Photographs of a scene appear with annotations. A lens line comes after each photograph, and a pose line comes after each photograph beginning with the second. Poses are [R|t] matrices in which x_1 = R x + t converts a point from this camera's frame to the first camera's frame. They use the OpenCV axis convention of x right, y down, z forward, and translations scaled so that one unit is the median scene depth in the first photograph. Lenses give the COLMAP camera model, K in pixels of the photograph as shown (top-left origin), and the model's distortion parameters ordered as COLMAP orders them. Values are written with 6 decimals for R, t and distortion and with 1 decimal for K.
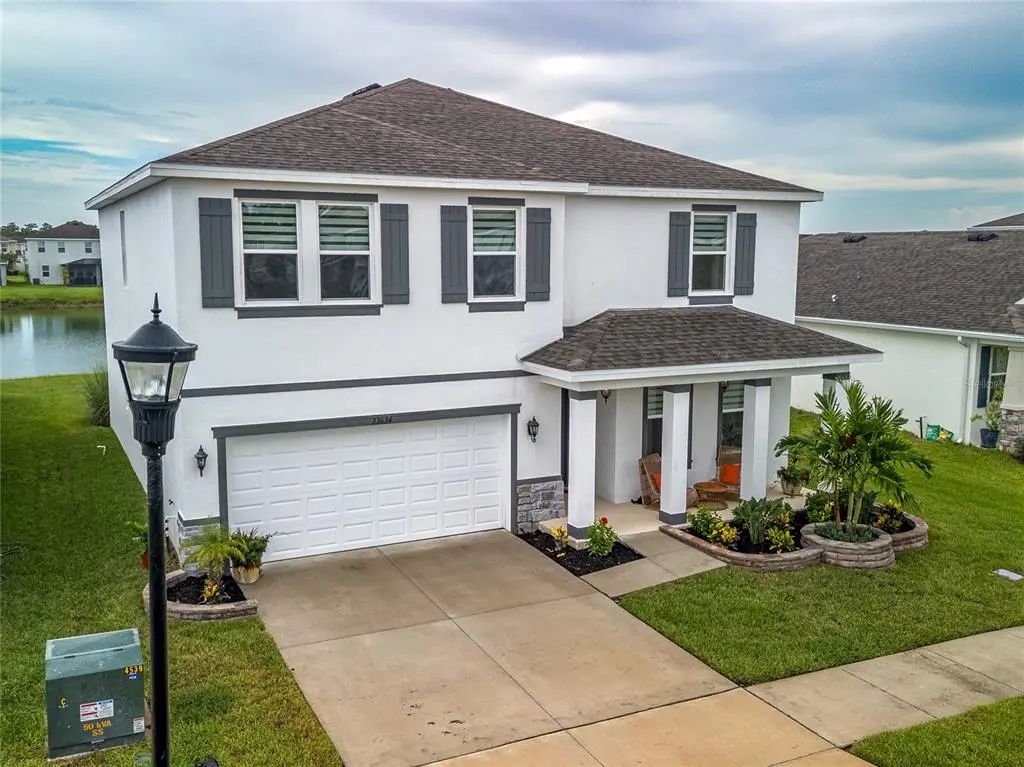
lens RADIAL K [[965.0, 0, 512.0], [0, 965.0, 383.5], [0, 0, 1]] dist [0.056861, -0.012561]
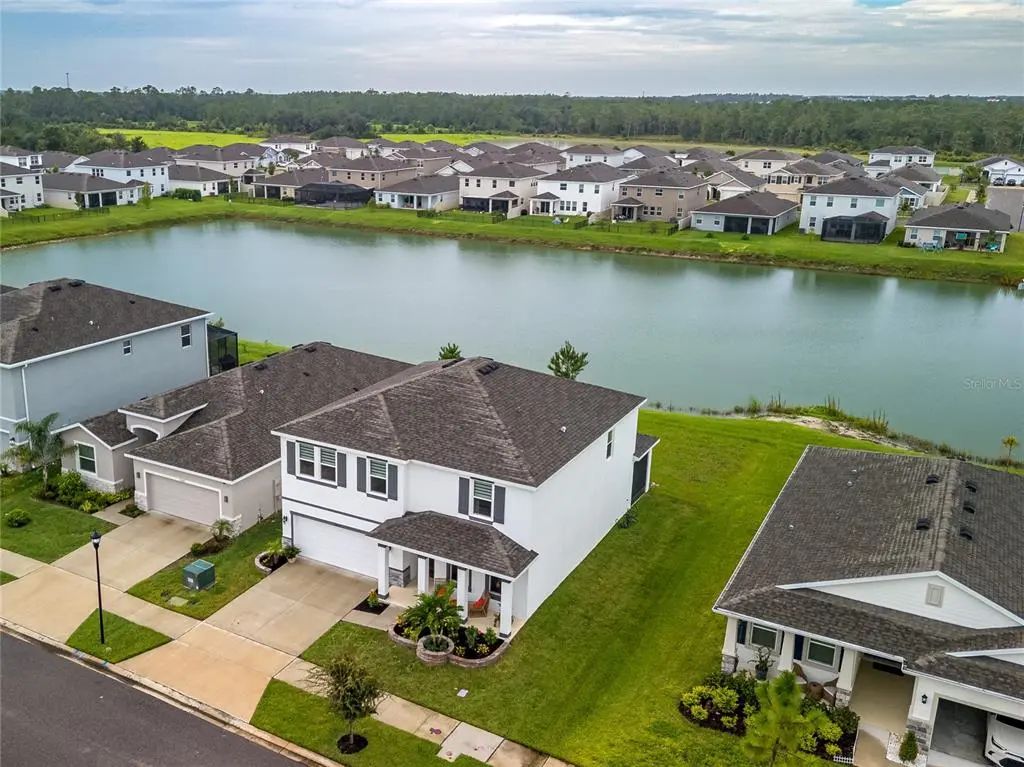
lens RADIAL K [[957.9, 0, 388.9], [0, 957.9, 355.7], [0, 0, 1]] dist [0.088330, -0.099661]
pose [[0.522958, 0.218300, -0.823930, 2.054469], [-0.120054, 0.975875, 0.182358, -0.933422], [0.843861, 0.003551, 0.536550, -0.330838]]
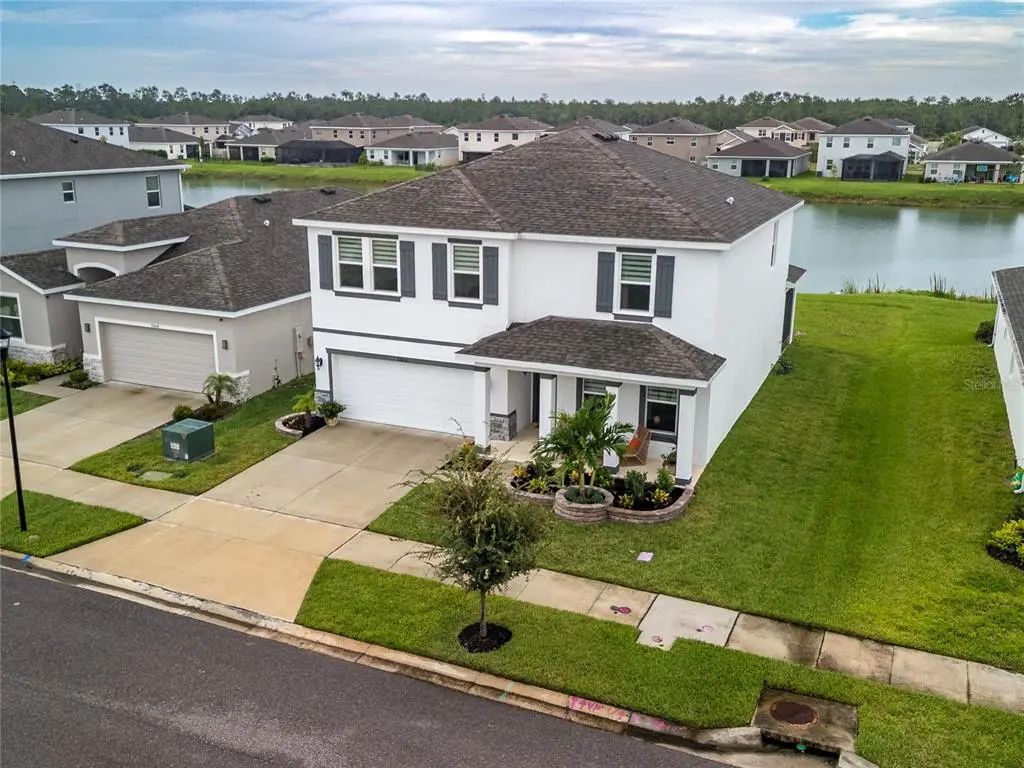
lens RADIAL K [[958.9, 0, 497.9], [0, 958.9, 370.4], [0, 0, 1]] dist [0.089343, -0.110187]
pose [[0.632954, 0.198559, -0.748294, 1.319627], [-0.108057, 0.979748, 0.168574, -0.262392], [0.766612, -0.025841, 0.641591, -0.016388]]
